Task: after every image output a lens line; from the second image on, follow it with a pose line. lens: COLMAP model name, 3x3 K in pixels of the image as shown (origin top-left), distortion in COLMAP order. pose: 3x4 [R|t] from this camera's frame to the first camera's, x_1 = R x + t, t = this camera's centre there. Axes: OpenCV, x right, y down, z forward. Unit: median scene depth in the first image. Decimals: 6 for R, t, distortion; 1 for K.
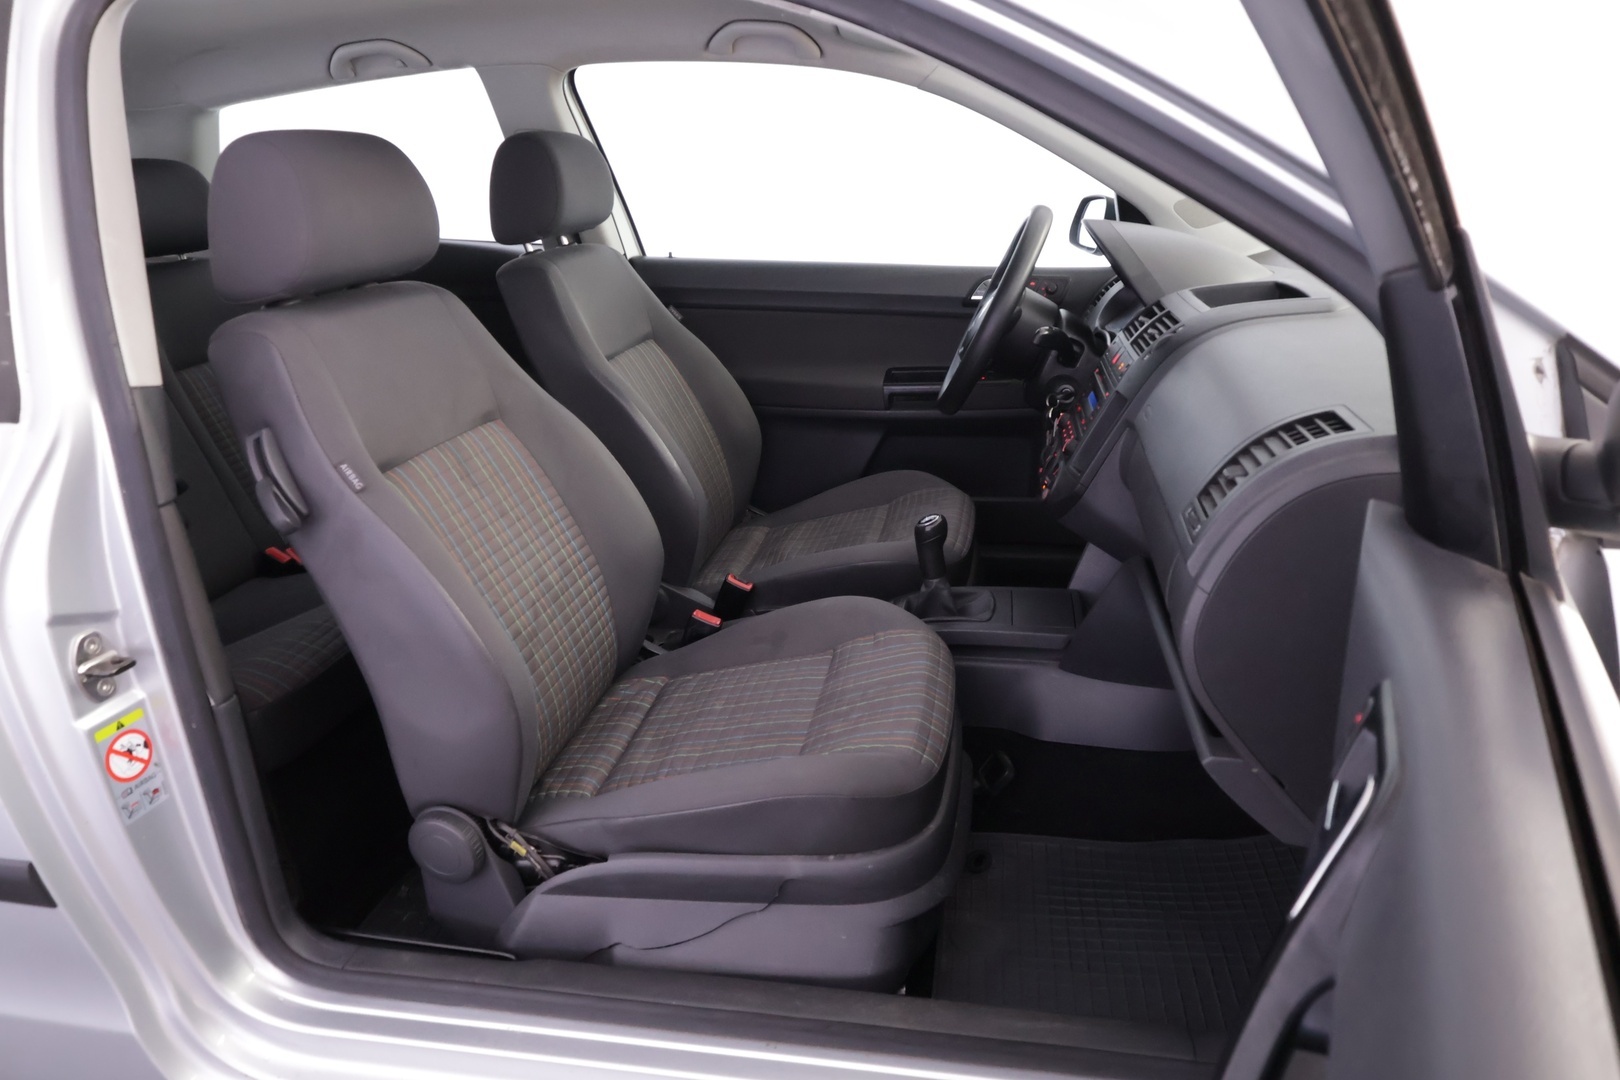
lens RADIAL K [[1128.9, 0, 814.2], [0, 1128.9, 537.1], [0, 0, 1]] dist [0.000278, 0.000817]
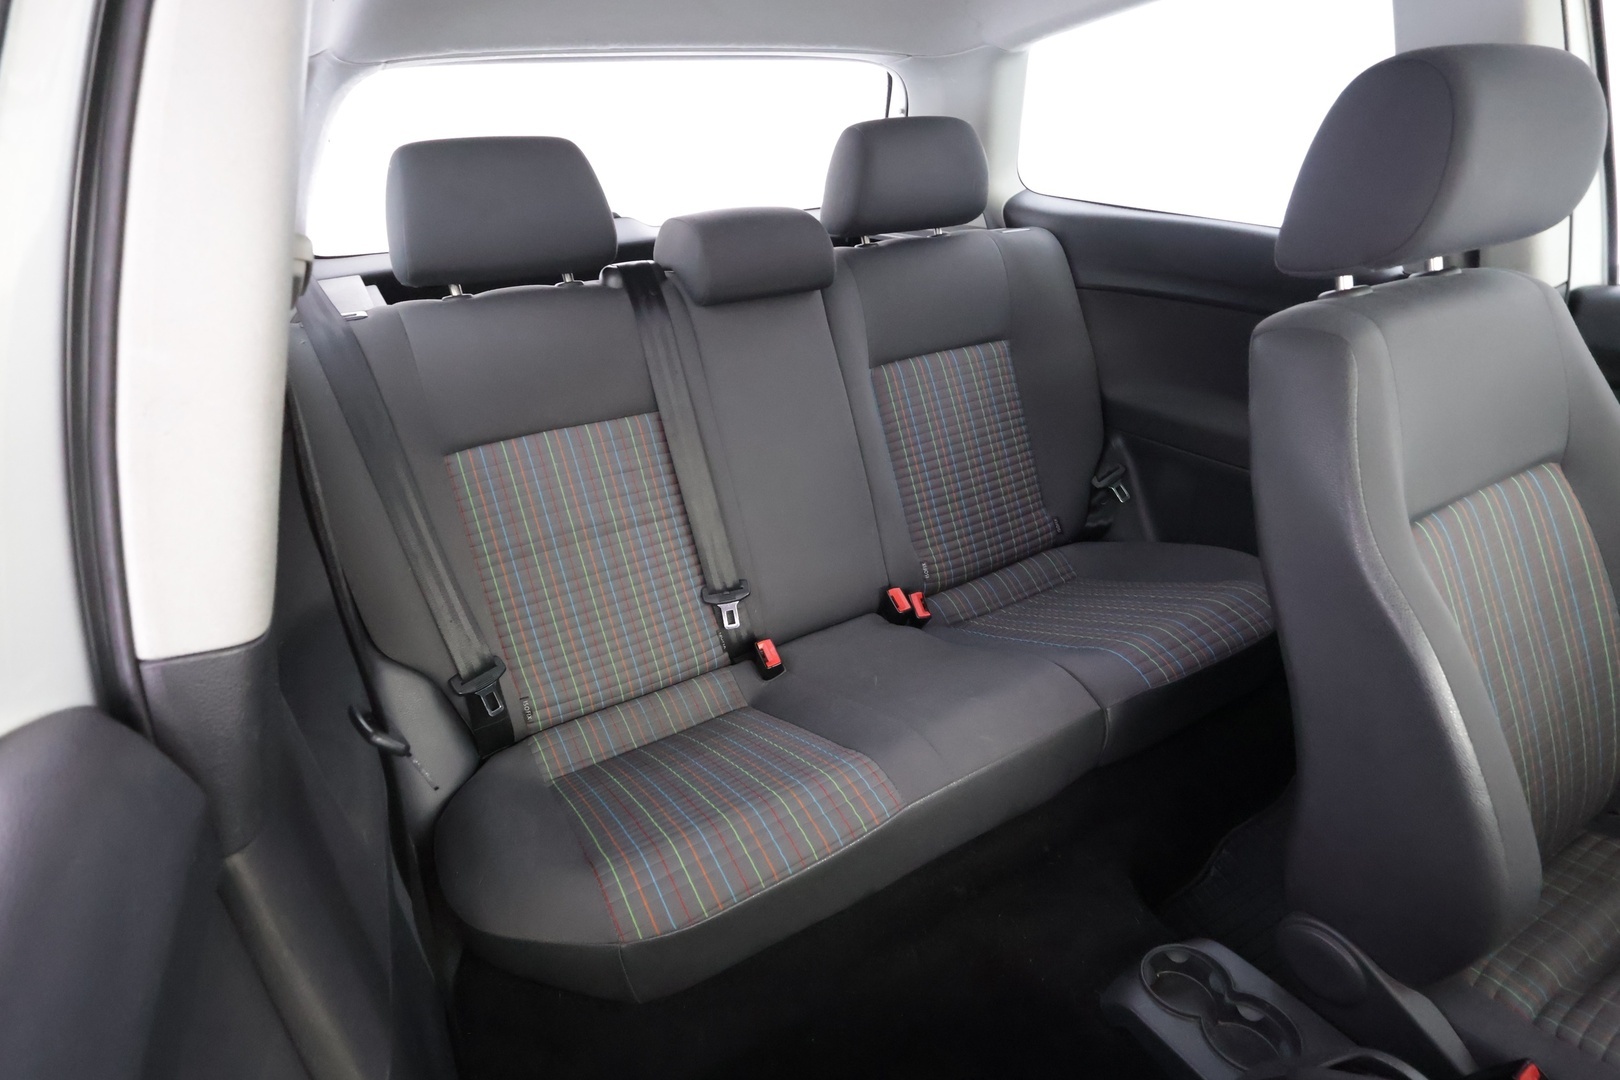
lens RADIAL K [[815.9, 0, 814.7], [0, 815.9, 551.1], [0, 0, 1]] dist [-0.001850, -0.000315]
pose [[0.640444, 0.353662, -0.681729, -0.092118], [-0.236856, 0.935349, 0.262721, -0.158368], [0.730569, -0.006787, 0.682805, 0.486050]]
